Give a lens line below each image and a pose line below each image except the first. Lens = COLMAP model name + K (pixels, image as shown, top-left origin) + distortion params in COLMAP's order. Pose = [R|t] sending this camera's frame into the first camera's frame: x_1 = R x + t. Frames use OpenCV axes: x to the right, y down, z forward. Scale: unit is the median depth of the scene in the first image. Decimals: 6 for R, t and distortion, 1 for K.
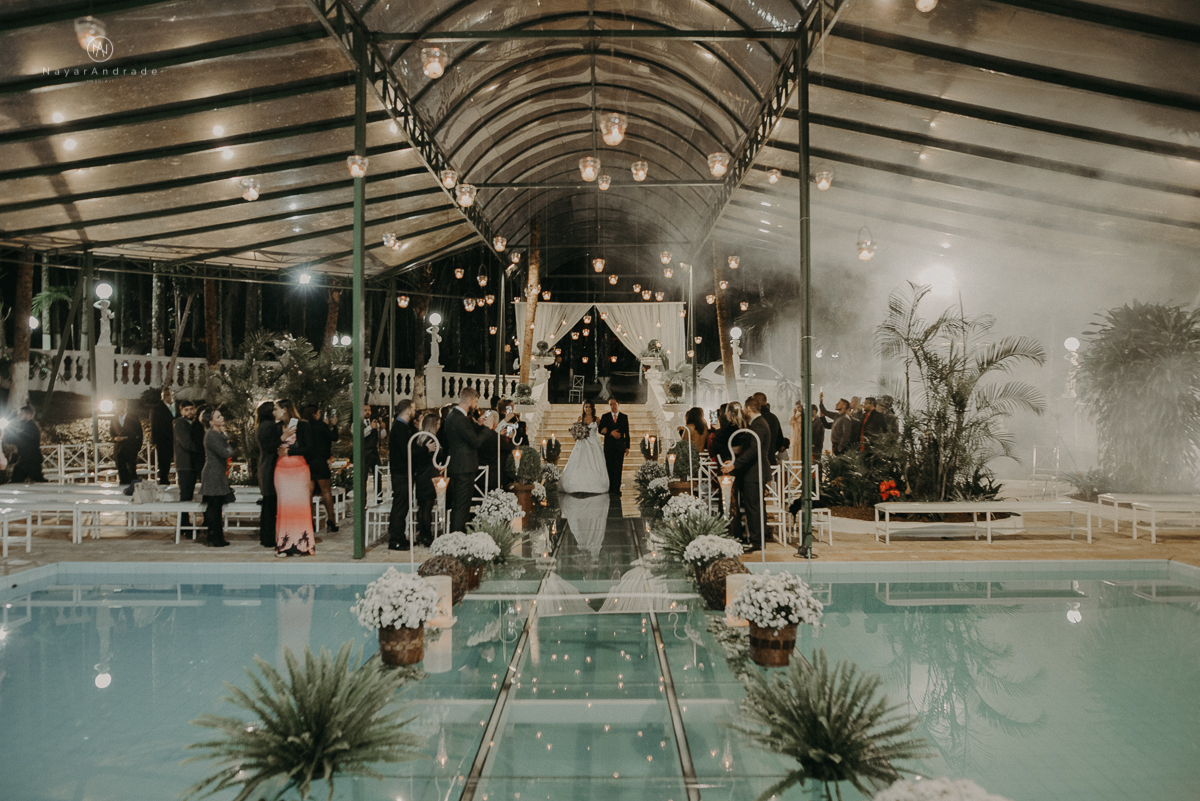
lens RADIAL K [[825.4, 0, 600.0], [0, 825.4, 400.5], [0, 0, 1]] dist [-0.051341, 0.043468]
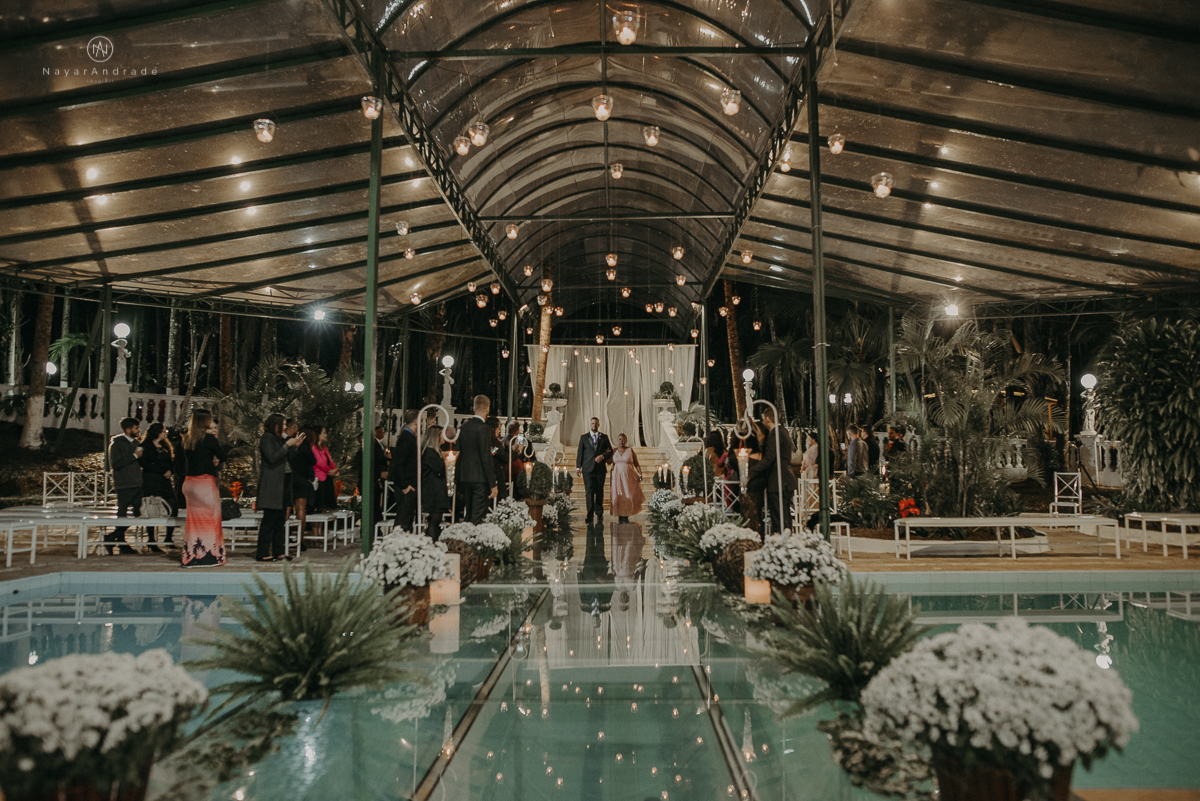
lens RADIAL K [[825.4, 0, 600.0], [0, 825.4, 400.5], [0, 0, 1]] dist [-0.051341, 0.043468]
pose [[0.999890, -0.001671, -0.014744, -0.000339], [0.000534, 0.997052, -0.076730, 0.037393], [0.014829, 0.076713, 0.996943, 0.007678]]
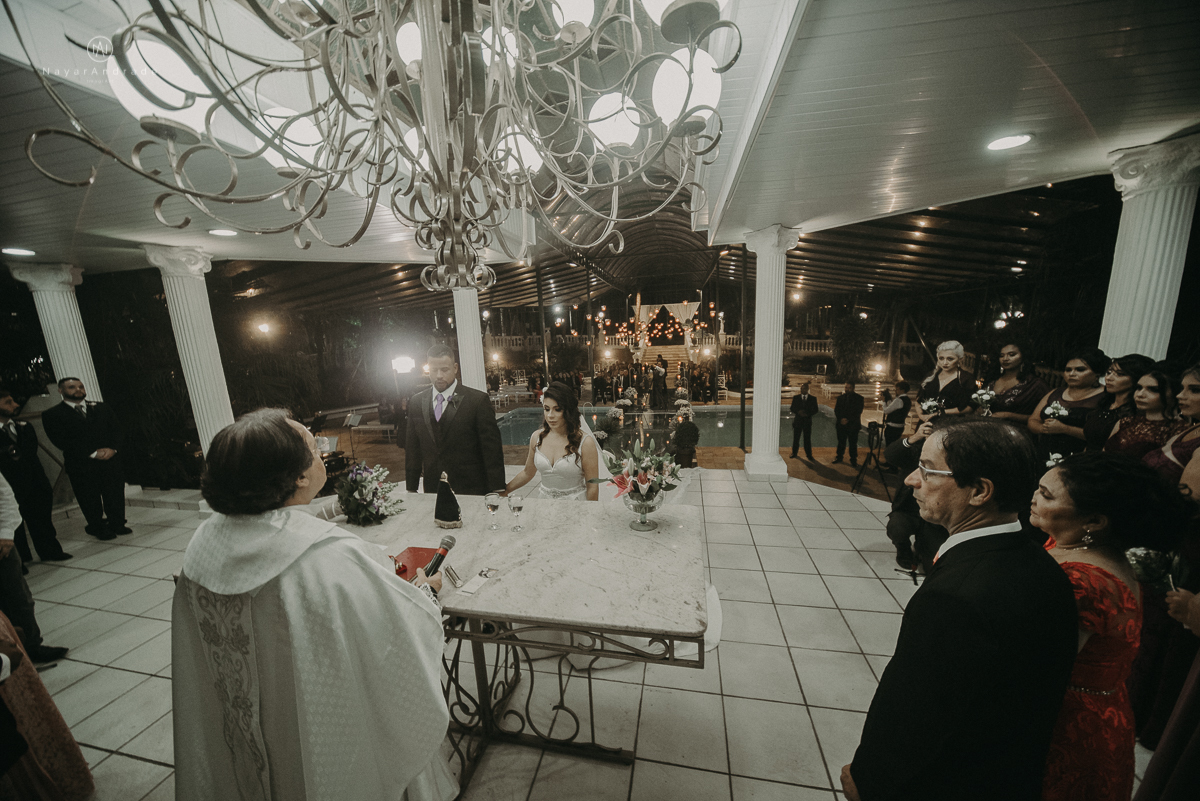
lens RADIAL K [[423.0, 0, 597.0], [0, 423.0, 414.9], [0, 0, 1]] dist [0.007927, 0.000122]
pose [[0.982307, -0.000770, -0.187276, 0.047015], [0.039286, 0.978590, 0.202037, -0.088592], [0.183111, -0.205820, 0.961306, -0.489995]]
